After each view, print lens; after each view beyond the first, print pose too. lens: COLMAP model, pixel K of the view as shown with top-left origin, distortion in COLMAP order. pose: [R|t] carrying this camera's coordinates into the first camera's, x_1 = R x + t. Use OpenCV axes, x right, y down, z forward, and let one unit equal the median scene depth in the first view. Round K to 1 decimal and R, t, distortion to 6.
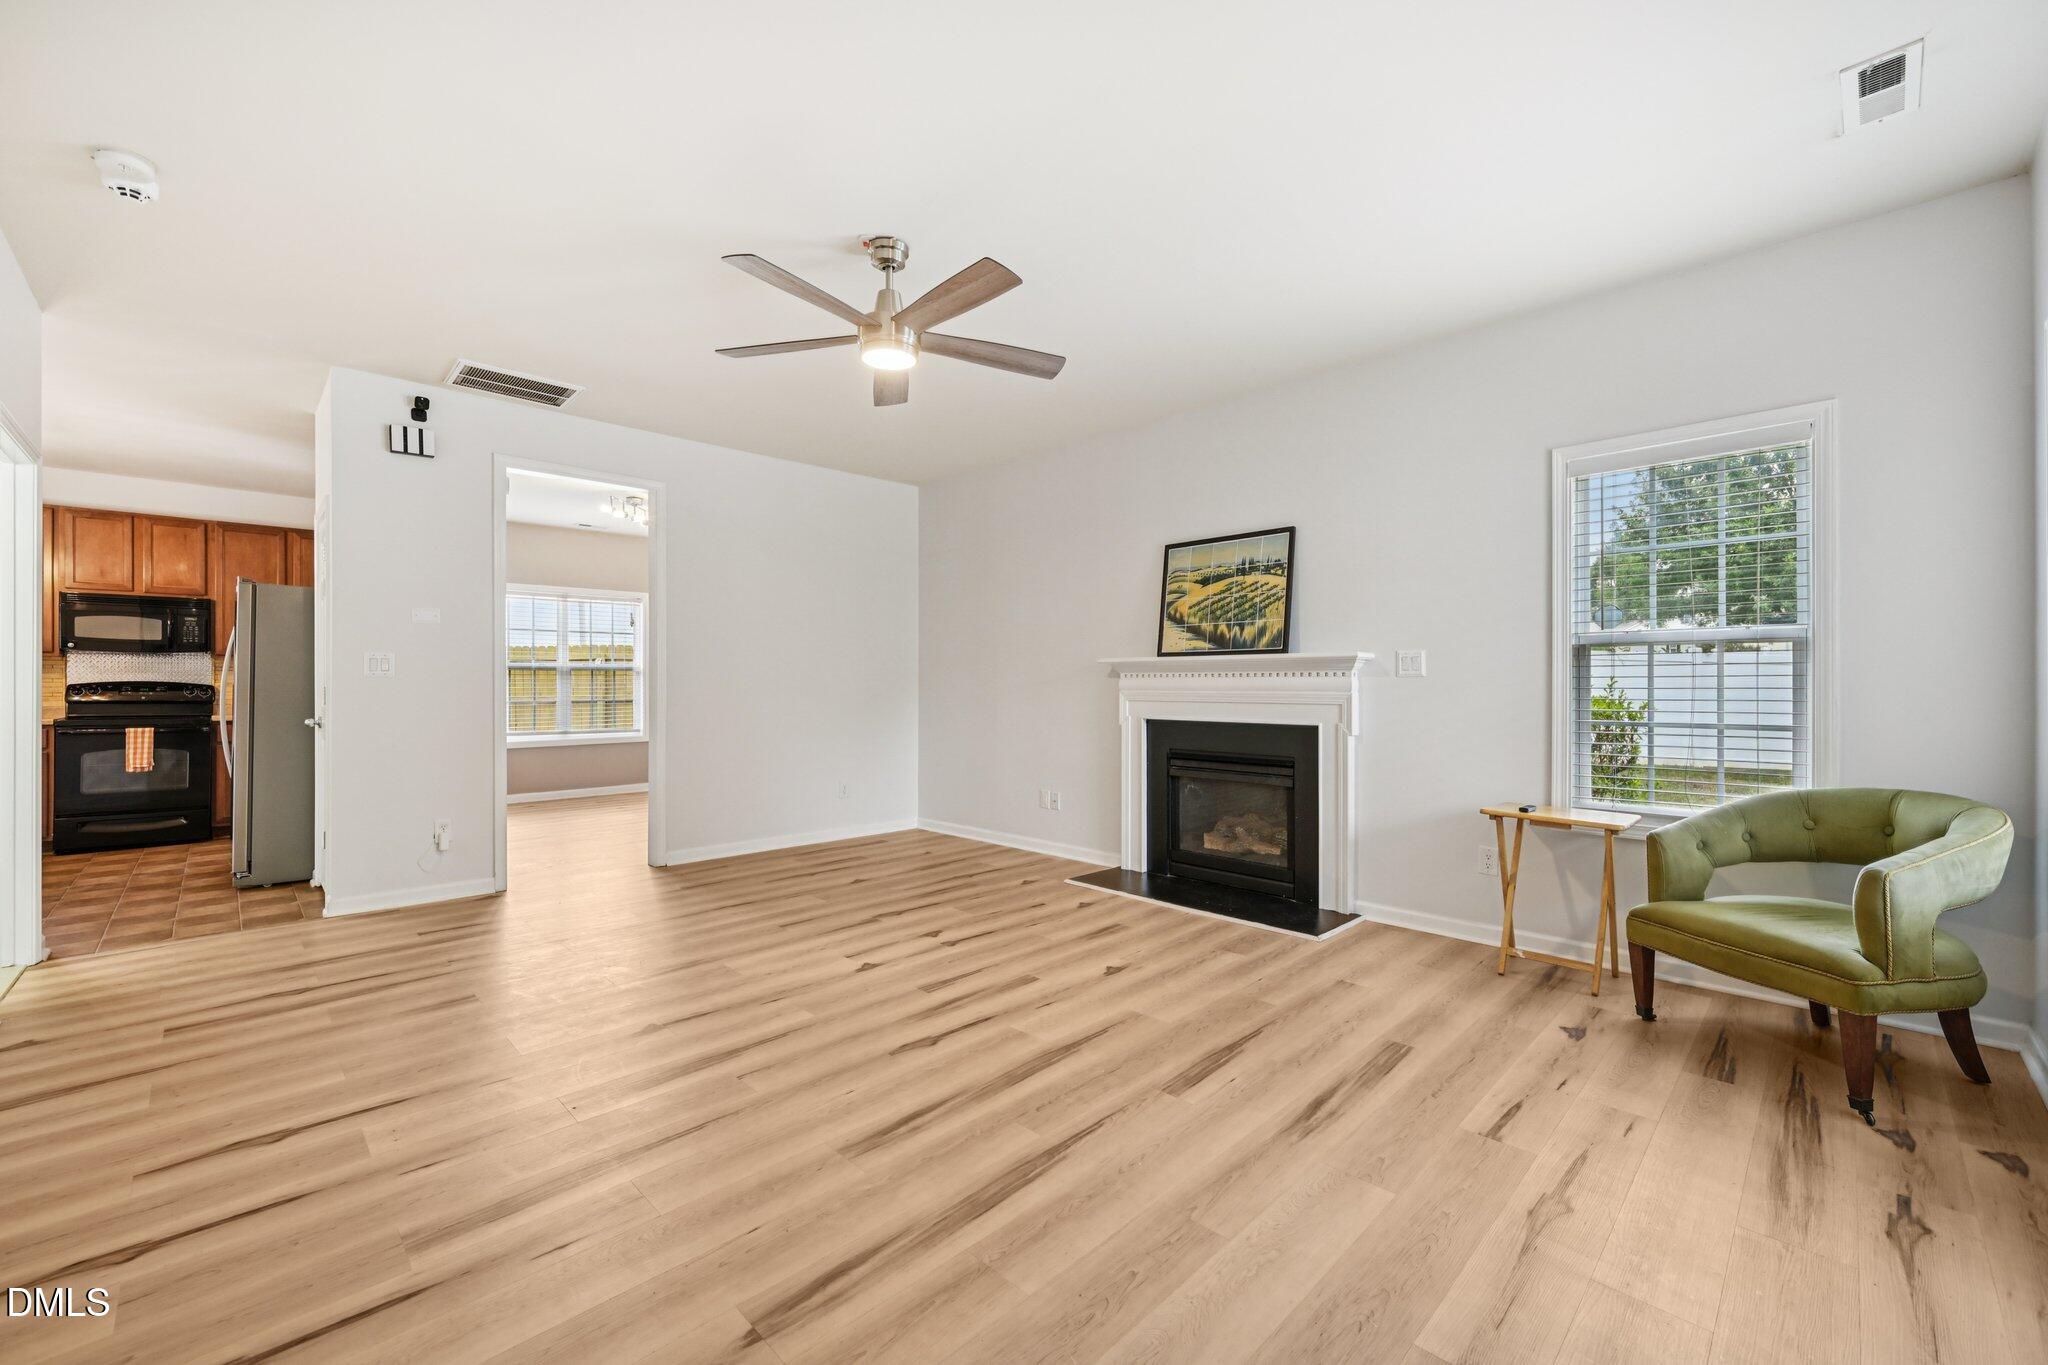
lens RADIAL K [[819.0, 0, 1023.3], [0, 819.0, 680.8], [0, 0, 1]] dist [-0.002739, 0.000057]
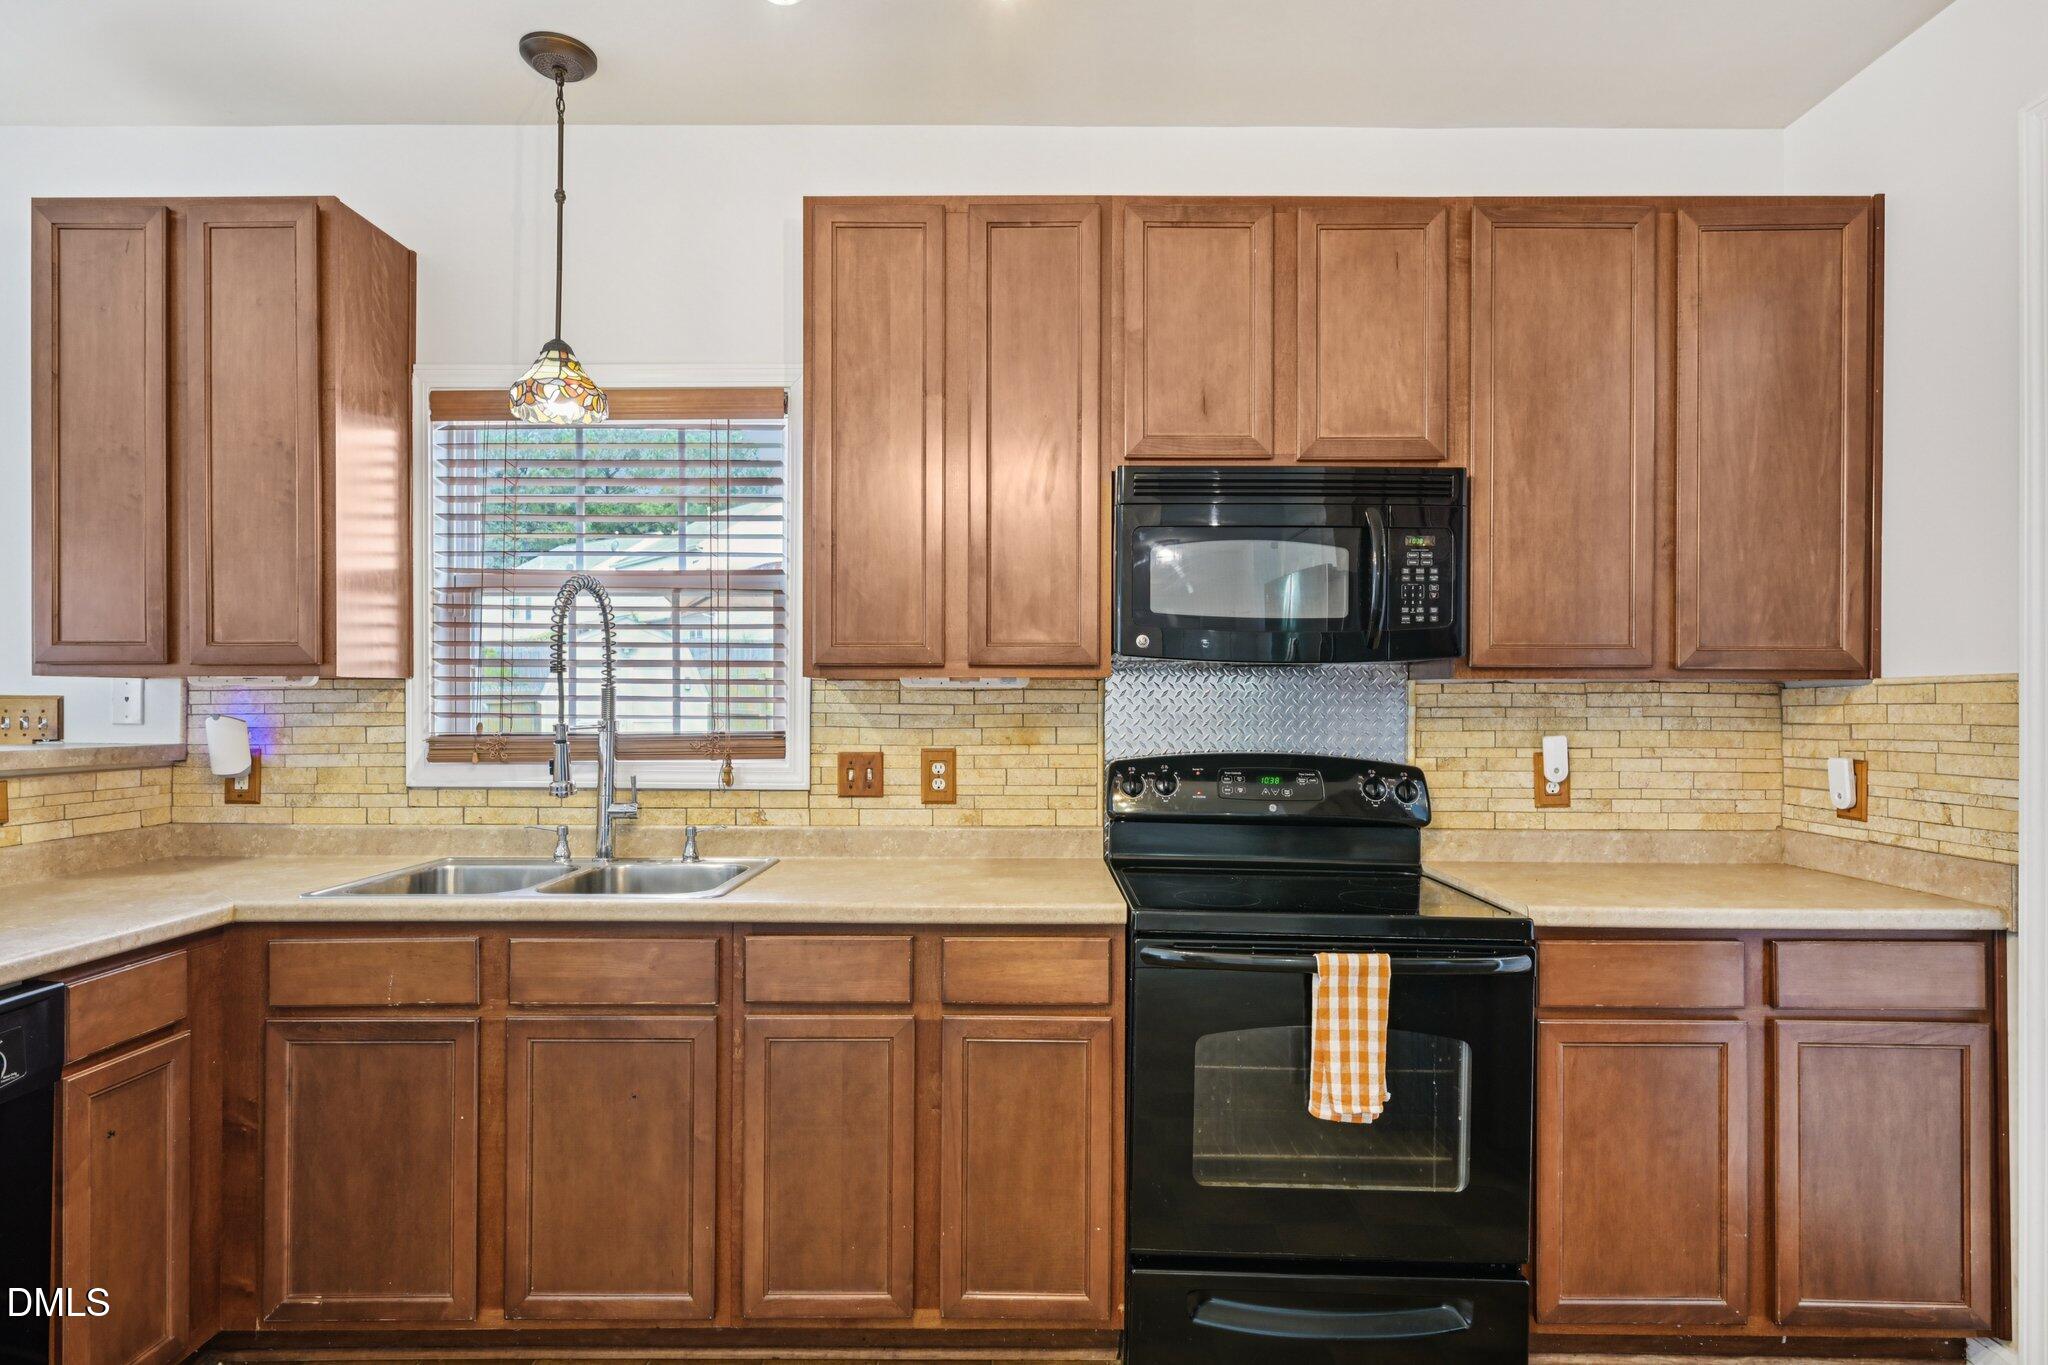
lens RADIAL K [[1065.2, 0, 1023.3], [0, 1065.2, 699.5], [0, 0, 1]] dist [-0.002038, 0.000442]
pose [[0.709864, 0.004033, -0.704327, -1.289928], [-0.000404, 0.999986, 0.005319, -0.033890], [0.704338, -0.003491, 0.709856, 0.964660]]
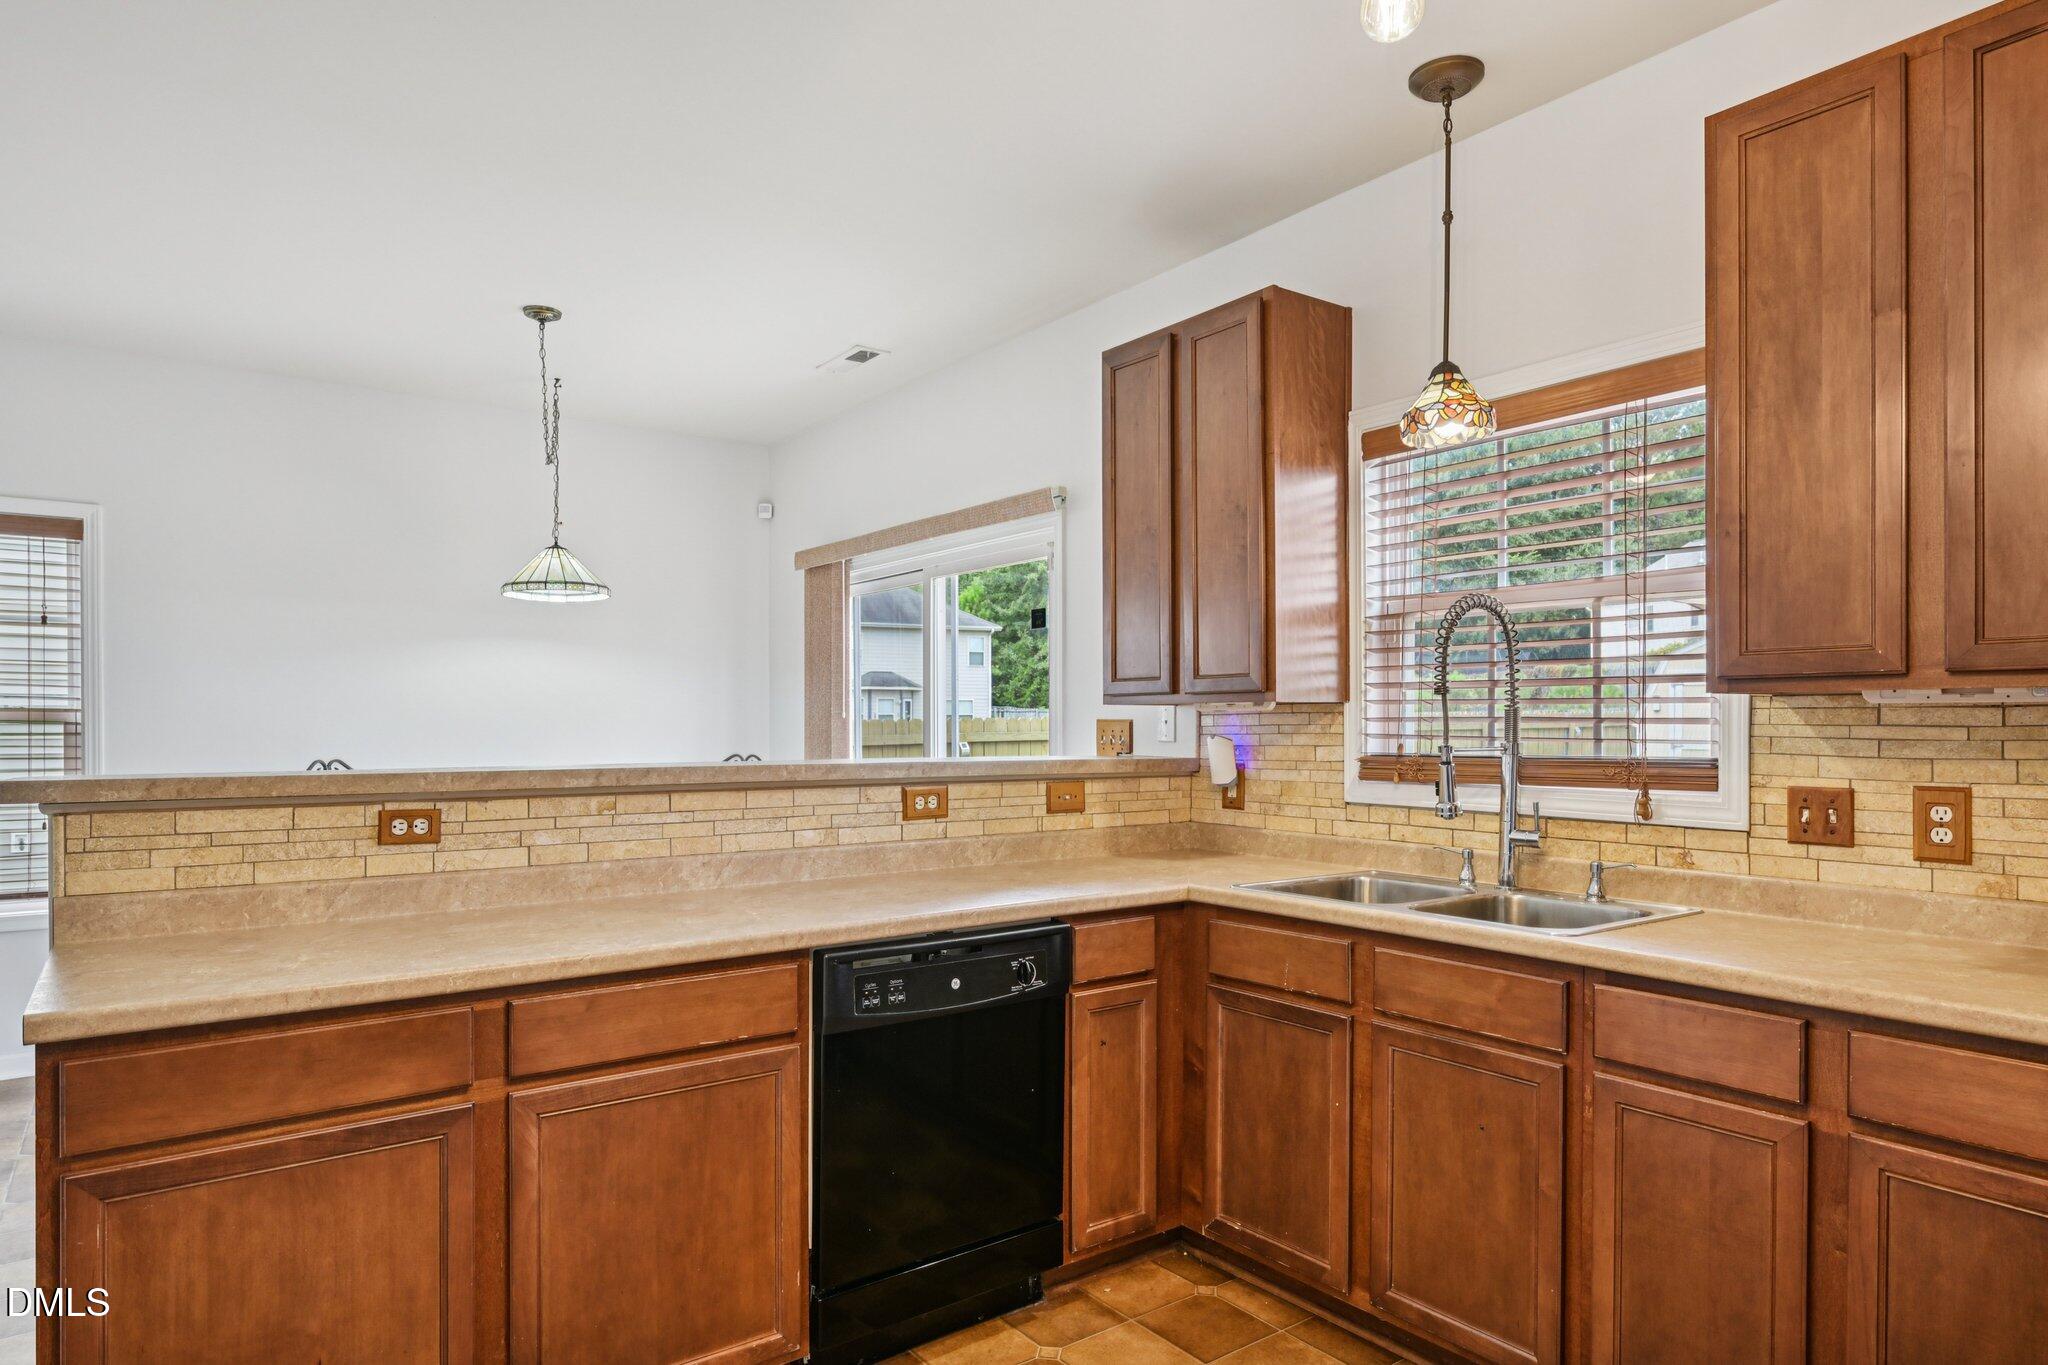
lens RADIAL K [[1186.3, 0, 1019.8], [0, 1186.3, 726.4], [0, 0, 1]] dist [-0.001902, 0.000175]
pose [[-0.142101, 0.006382, -0.989832, -1.205697], [0.006249, 0.999965, 0.005550, -0.032852], [0.989832, -0.005397, -0.142136, 1.058288]]
